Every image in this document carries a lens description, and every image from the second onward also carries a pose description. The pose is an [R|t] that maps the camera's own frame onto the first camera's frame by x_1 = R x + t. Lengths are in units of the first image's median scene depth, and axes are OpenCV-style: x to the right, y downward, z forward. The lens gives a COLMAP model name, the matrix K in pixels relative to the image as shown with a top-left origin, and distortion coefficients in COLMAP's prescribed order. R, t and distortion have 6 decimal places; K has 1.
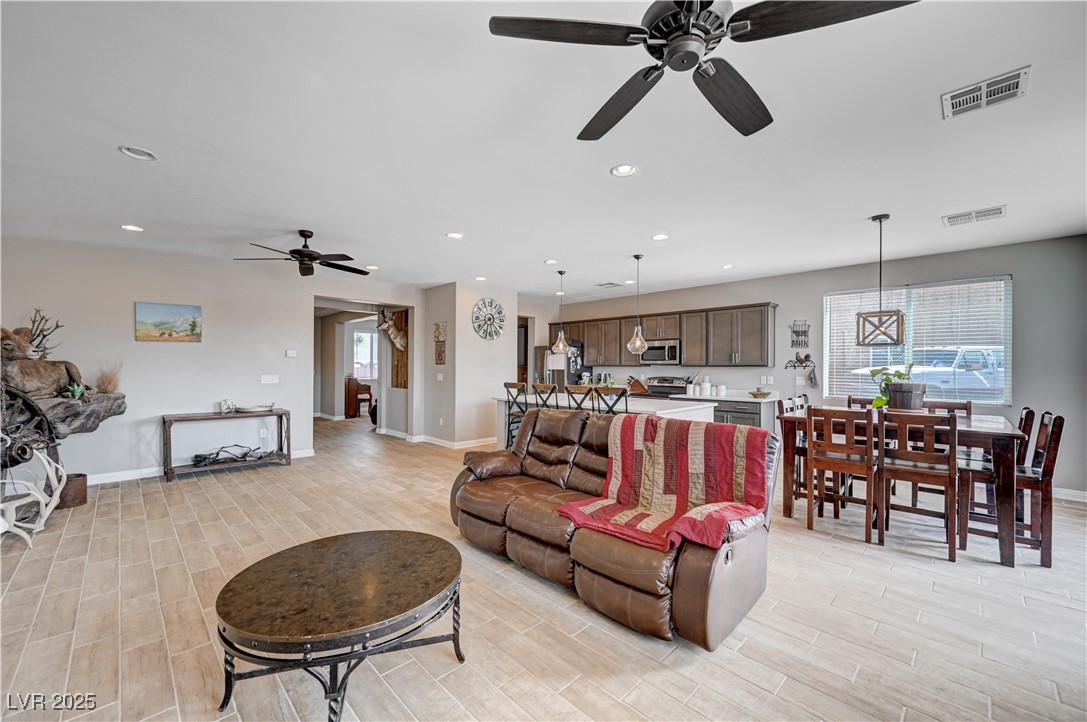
lens RADIAL K [[423.1, 0, 542.7], [0, 423.1, 374.8], [0, 0, 1]] dist [-0.010519, 0.000453]
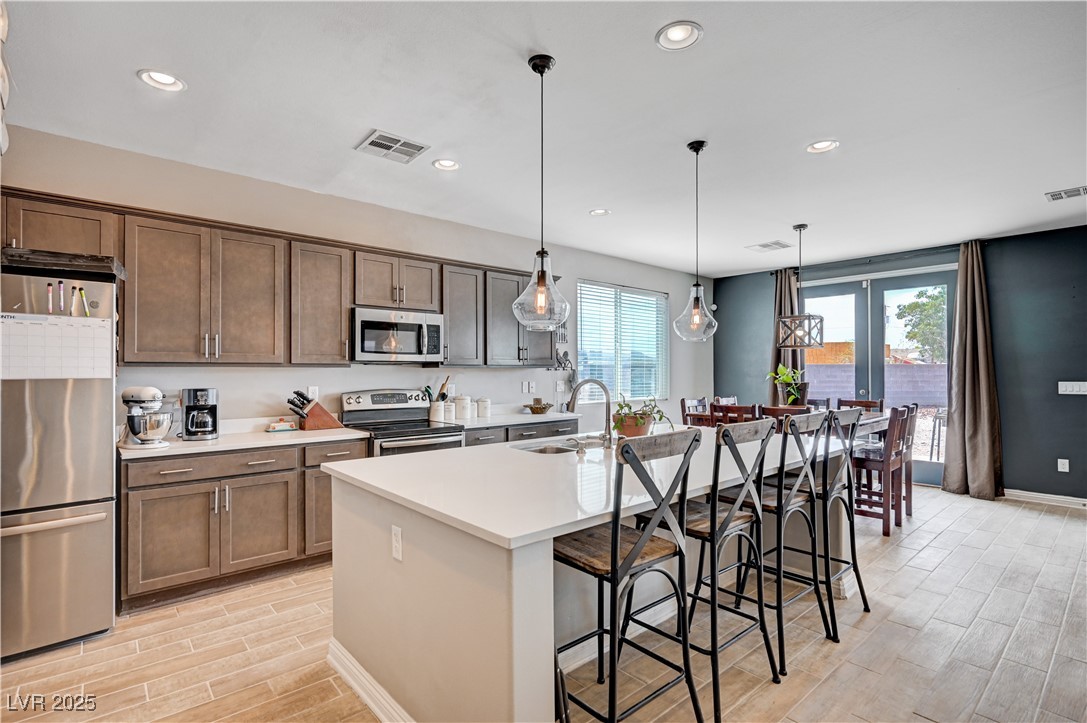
lens RADIAL K [[521.8, 0, 542.0], [0, 521.8, 367.9], [0, 0, 1]] dist [-0.003042, 0.001448]
pose [[0.053302, 0.000701, 0.998578, -0.293966], [0.019737, 0.999804, -0.001756, -0.015357], [-0.998383, 0.019802, 0.053278, 0.850220]]
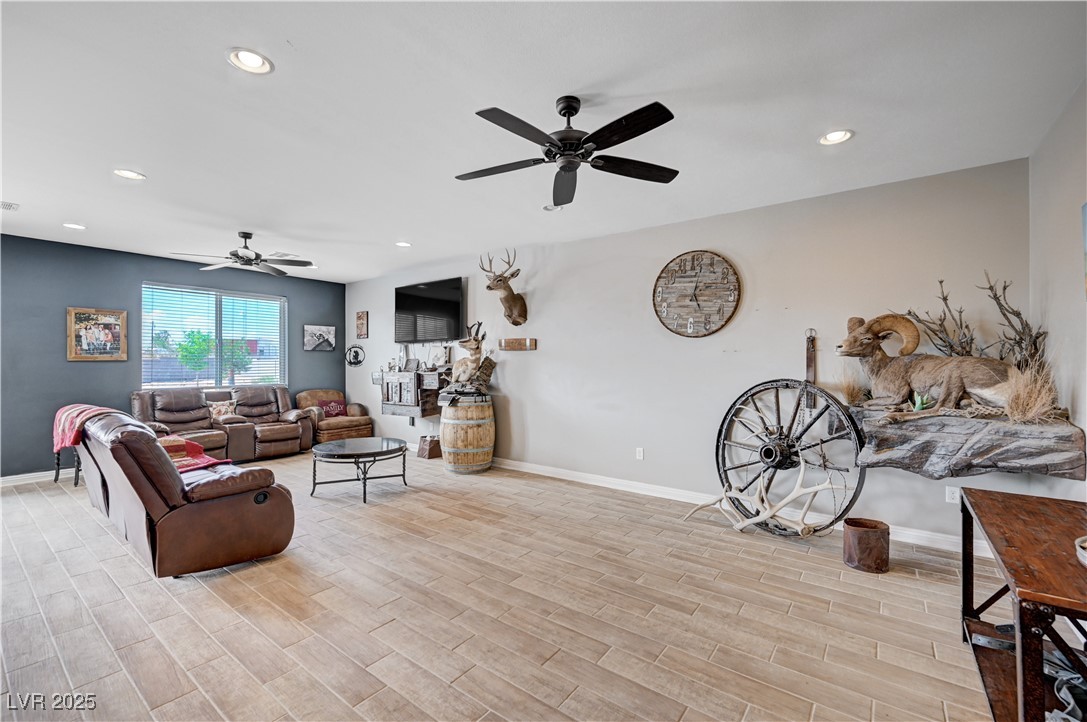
lens RADIAL K [[459.1, 0, 544.3], [0, 459.1, 362.4], [0, 0, 1]] dist [-0.000832, 0.000336]
pose [[-0.988694, -0.007306, -0.149767, -0.277937], [-0.009660, 0.999841, 0.014997, -0.018117], [0.149633, 0.016274, -0.988608, 0.953688]]
